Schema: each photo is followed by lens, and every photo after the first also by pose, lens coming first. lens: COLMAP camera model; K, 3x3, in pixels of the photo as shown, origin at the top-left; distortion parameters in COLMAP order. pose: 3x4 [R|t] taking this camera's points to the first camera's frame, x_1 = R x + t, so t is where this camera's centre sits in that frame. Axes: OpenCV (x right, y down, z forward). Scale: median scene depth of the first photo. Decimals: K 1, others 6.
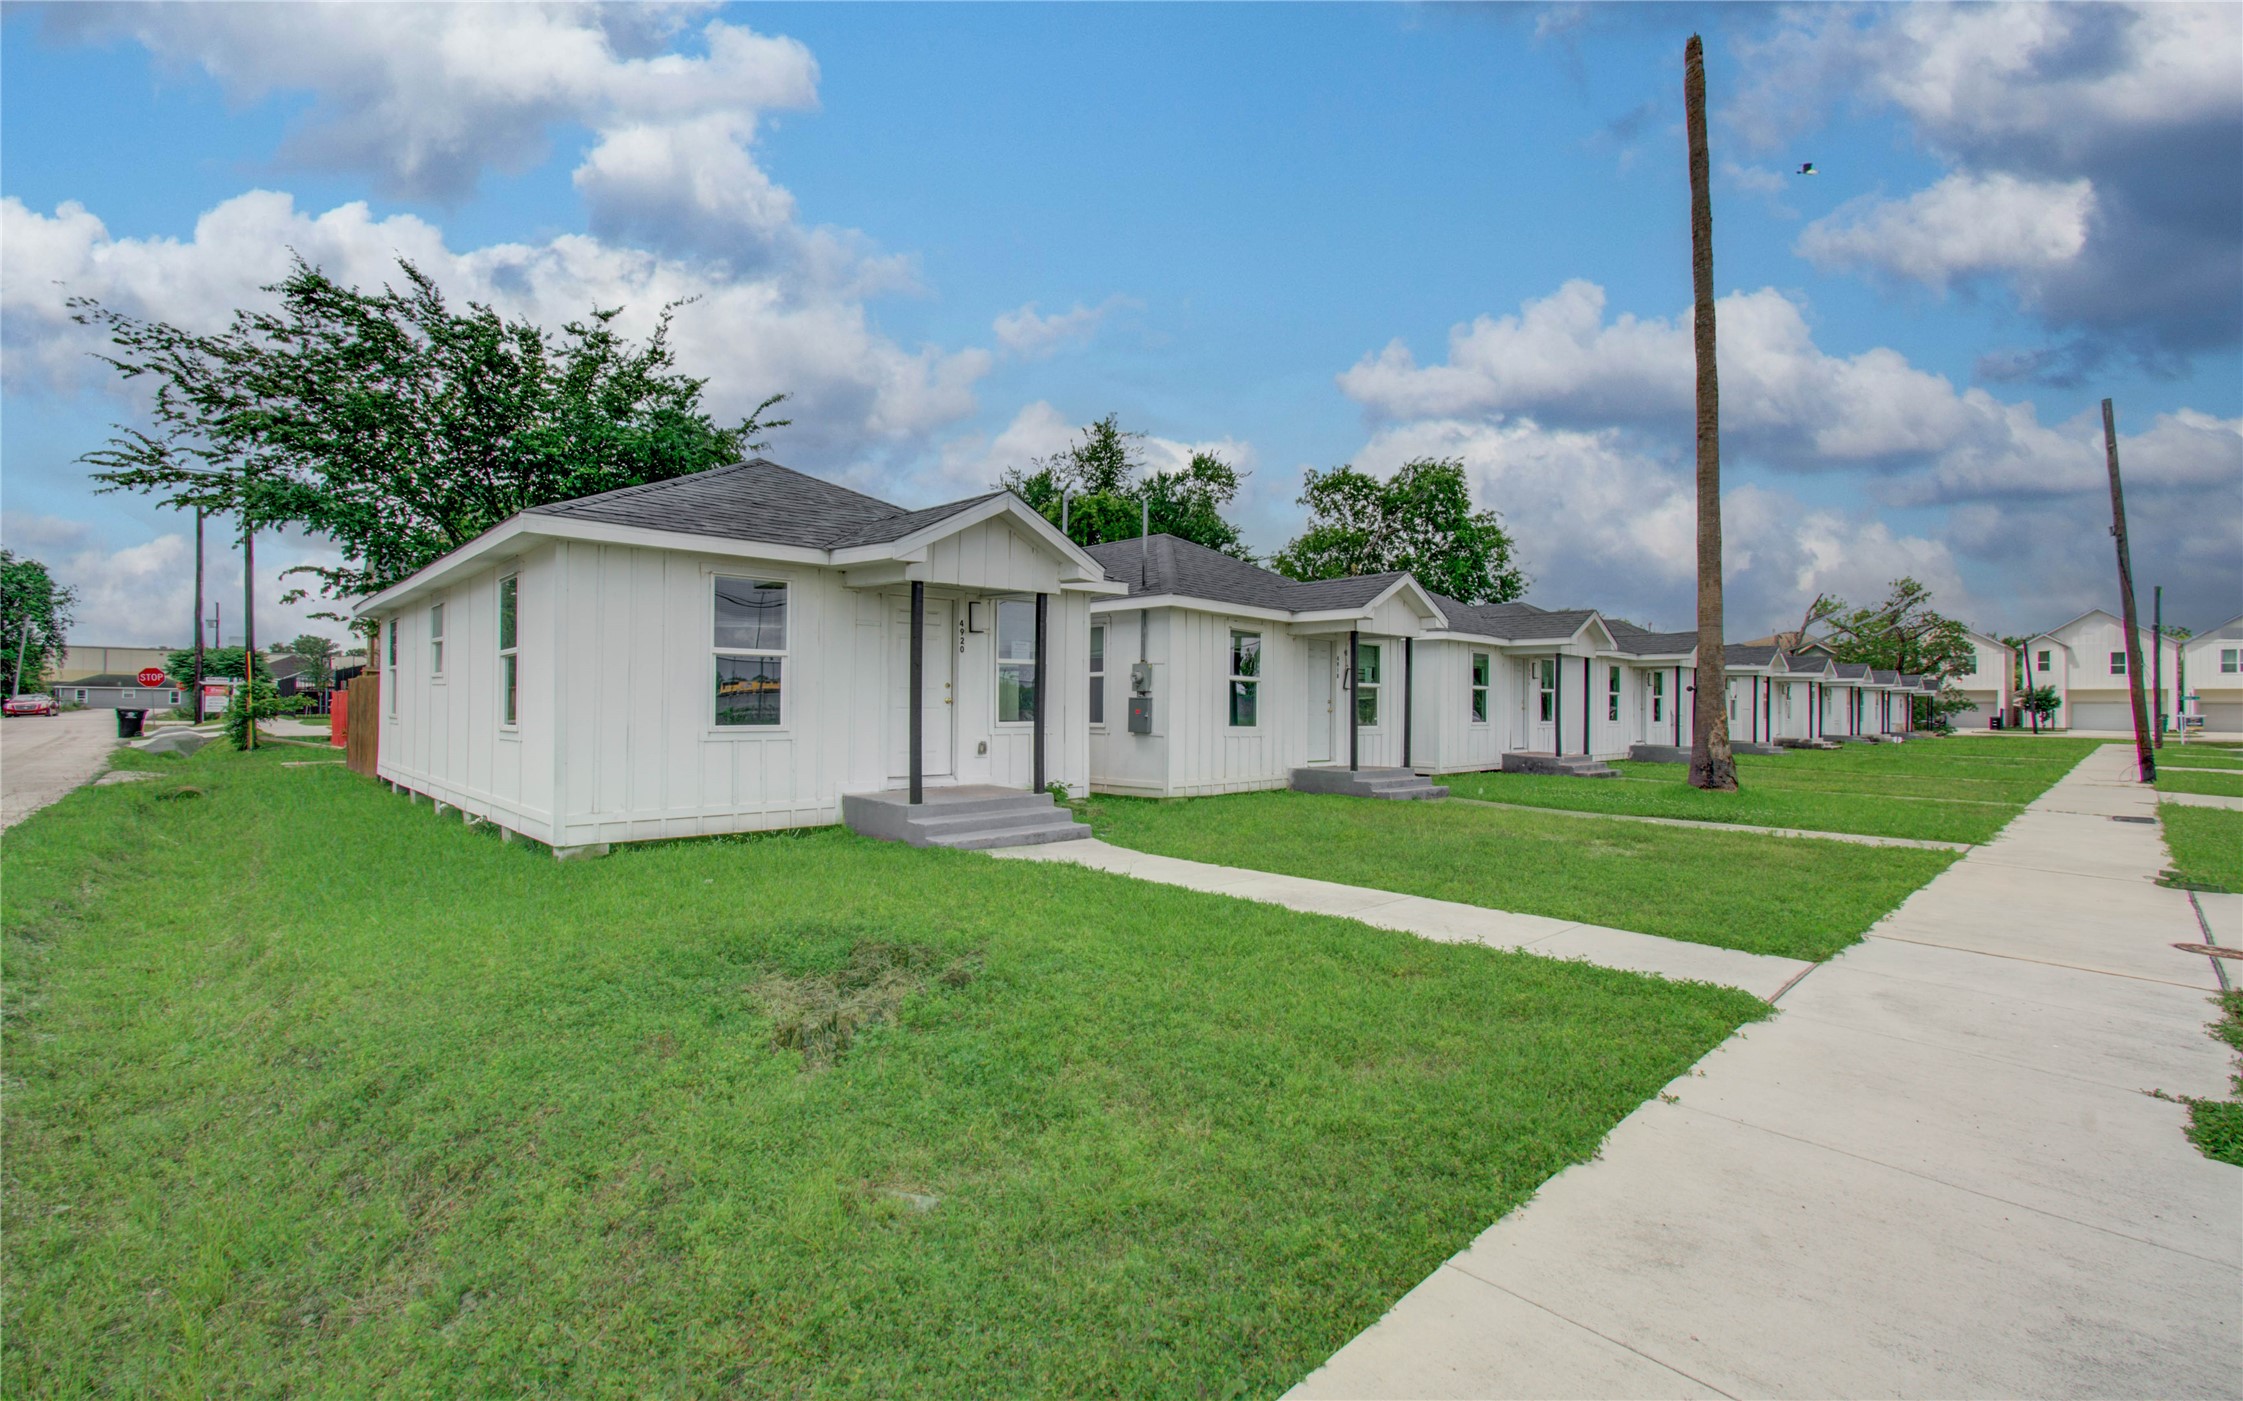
lens RADIAL K [[1000.4, 0, 1120.1], [0, 1000.4, 723.8], [0, 0, 1]] dist [-0.002120, 0.000079]
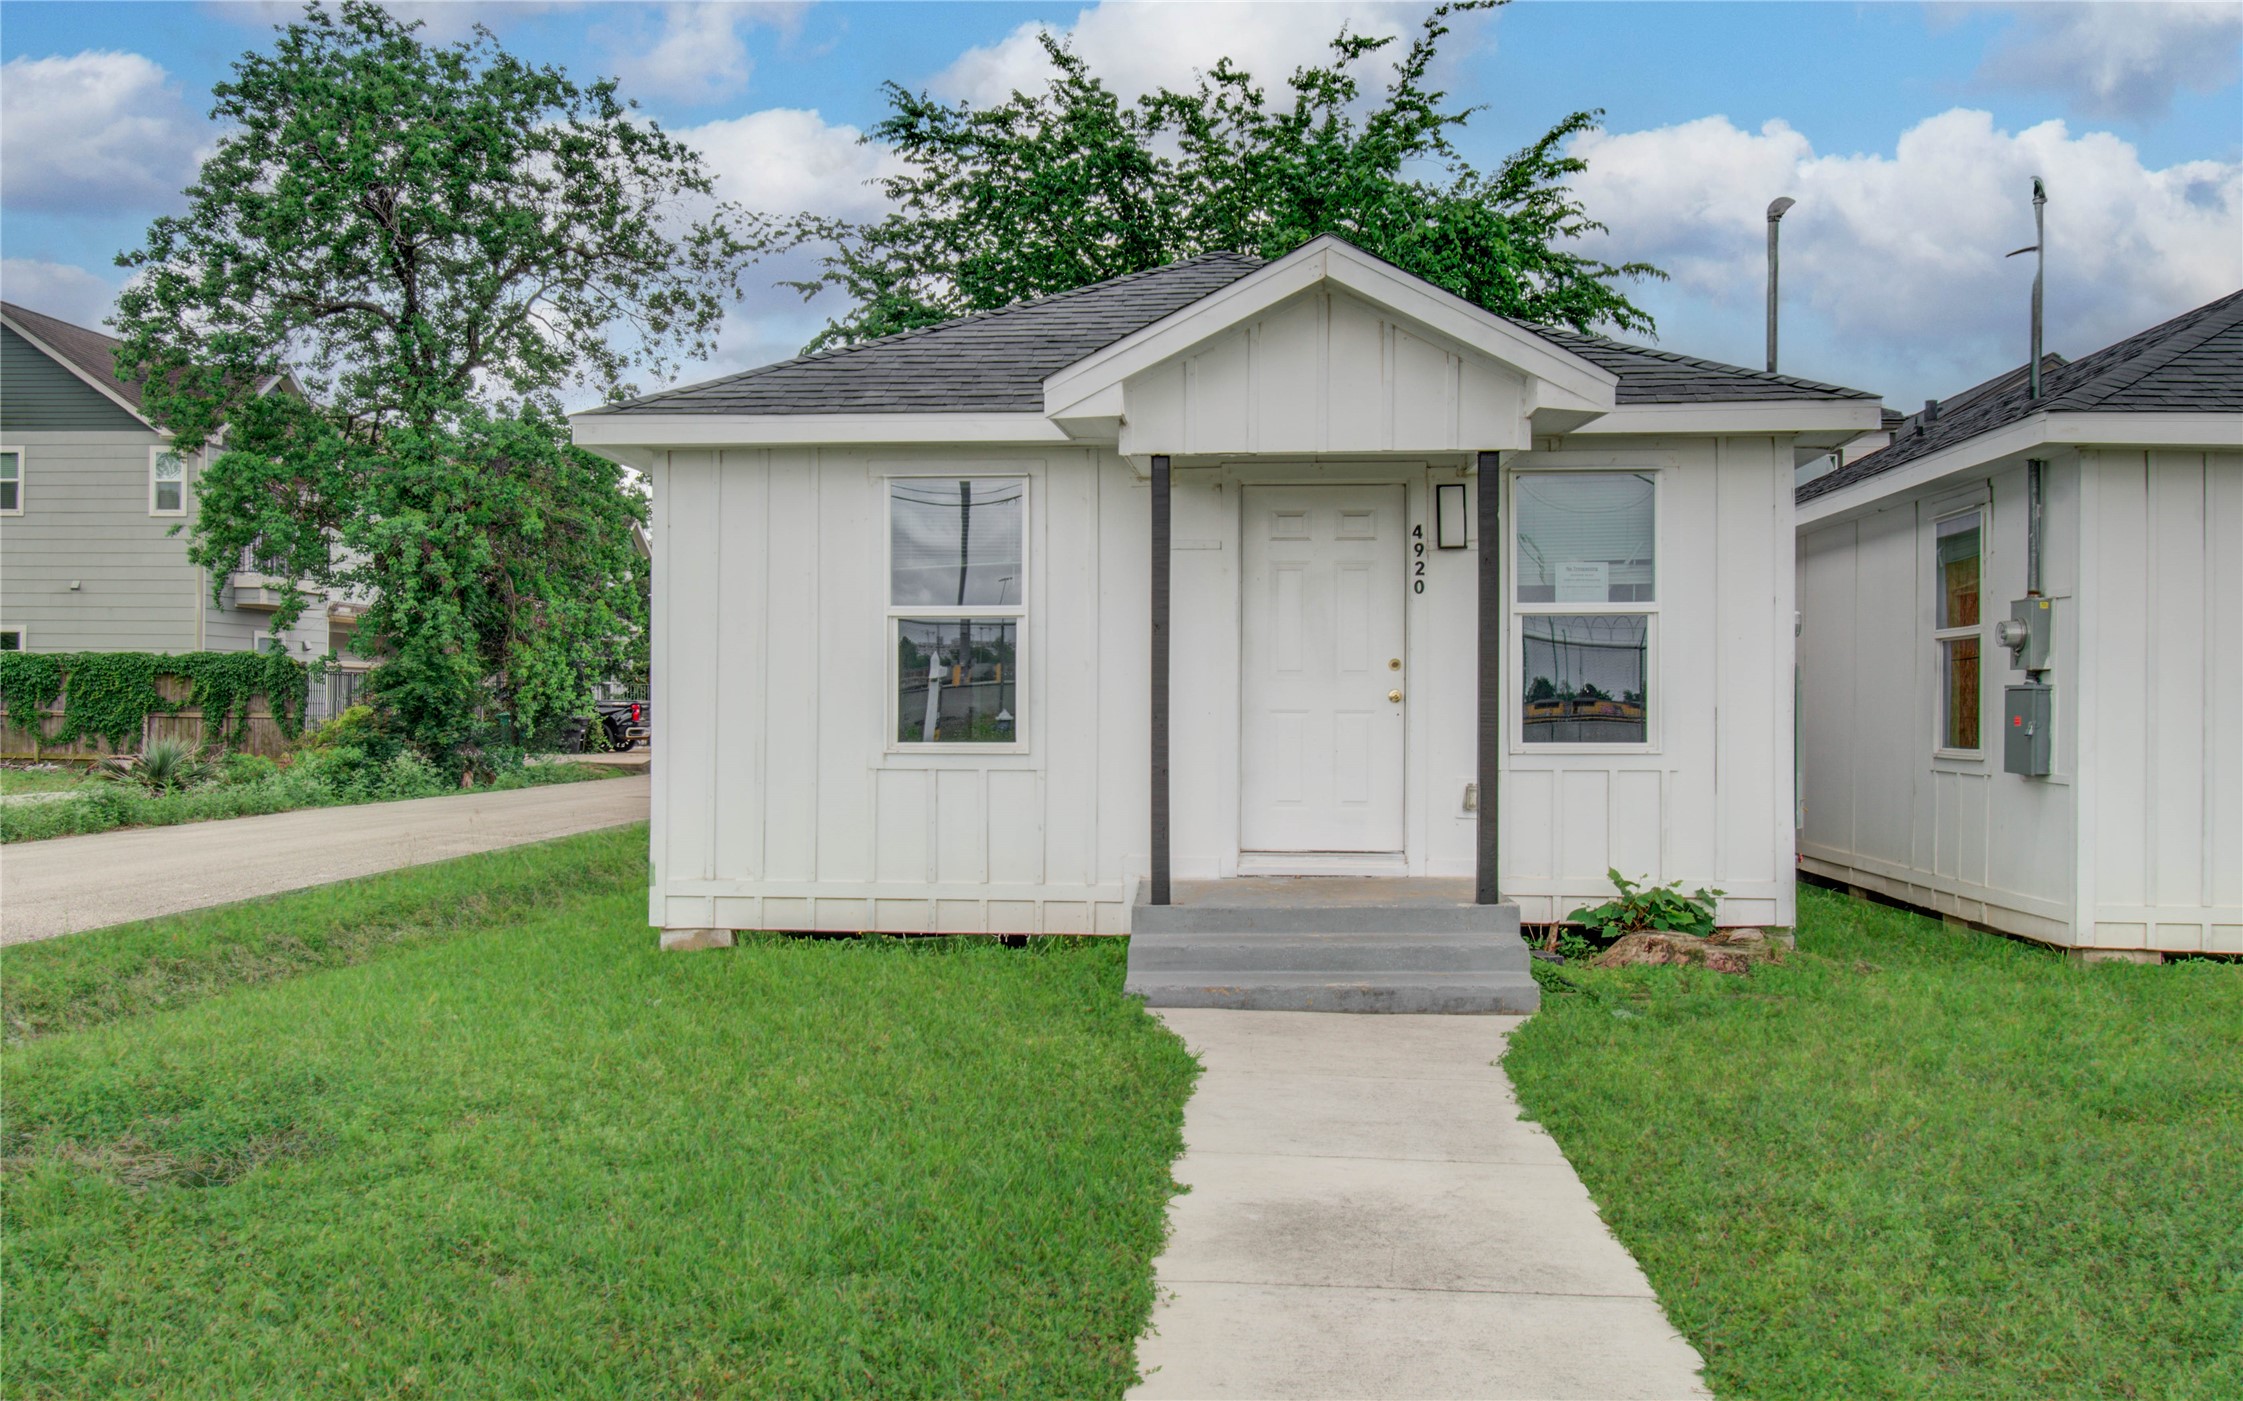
lens RADIAL K [[1884.1, 0, 1097.6], [0, 1884.1, 698.1], [0, 0, 1]] dist [0.150434, -0.315074]
pose [[0.667102, -0.006826, -0.744935, 0.429864], [-0.011827, 0.999735, -0.019752, -0.003194], [0.744872, 0.021987, 0.666845, 0.318302]]
